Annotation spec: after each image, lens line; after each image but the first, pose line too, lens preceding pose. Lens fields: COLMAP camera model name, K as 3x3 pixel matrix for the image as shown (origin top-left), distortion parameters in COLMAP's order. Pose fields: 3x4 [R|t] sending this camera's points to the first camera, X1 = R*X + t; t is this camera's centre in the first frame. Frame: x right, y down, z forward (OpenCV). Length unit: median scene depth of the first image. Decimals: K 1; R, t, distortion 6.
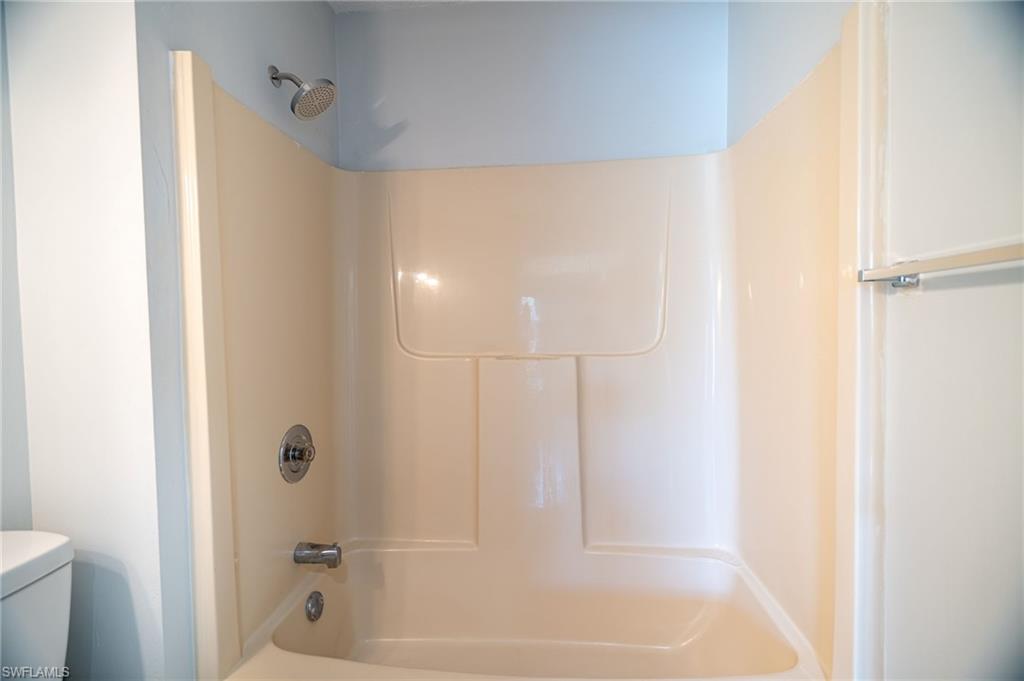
lens RADIAL K [[458.6, 0, 512.0], [0, 458.6, 340.5], [0, 0, 1]] dist [-0.003010, -0.000068]
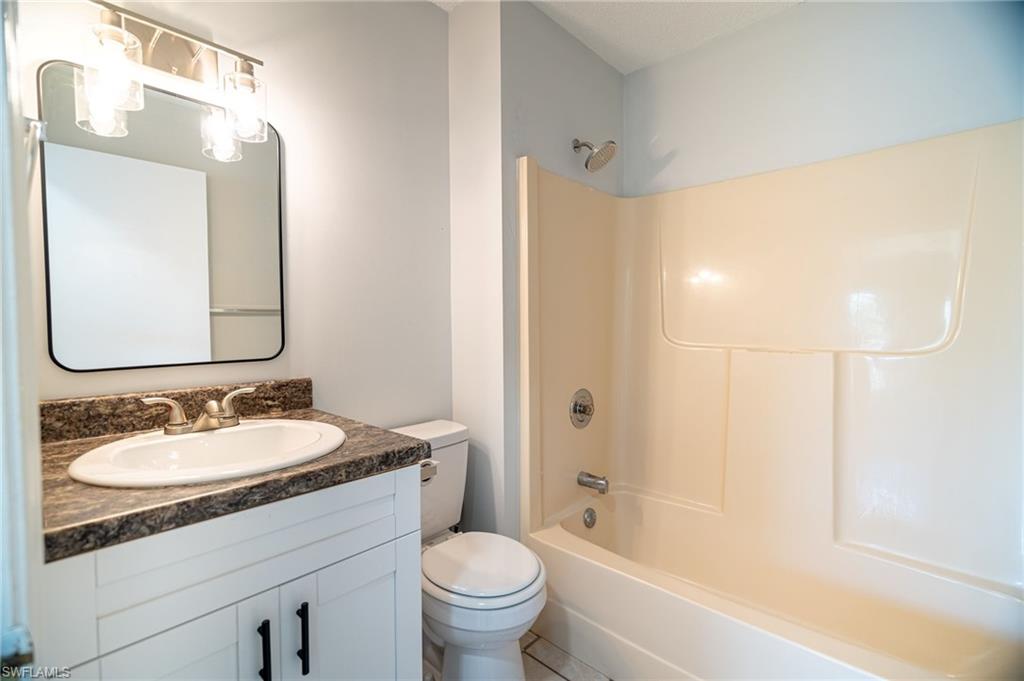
lens RADIAL K [[458.6, 0, 512.0], [0, 458.6, 340.5], [0, 0, 1]] dist [-0.003010, -0.000068]
pose [[0.793928, 0.035341, -0.606984, 0.216567], [-0.027513, 0.999375, 0.022201, 0.007543], [0.607389, -0.000926, 0.794404, -0.267635]]
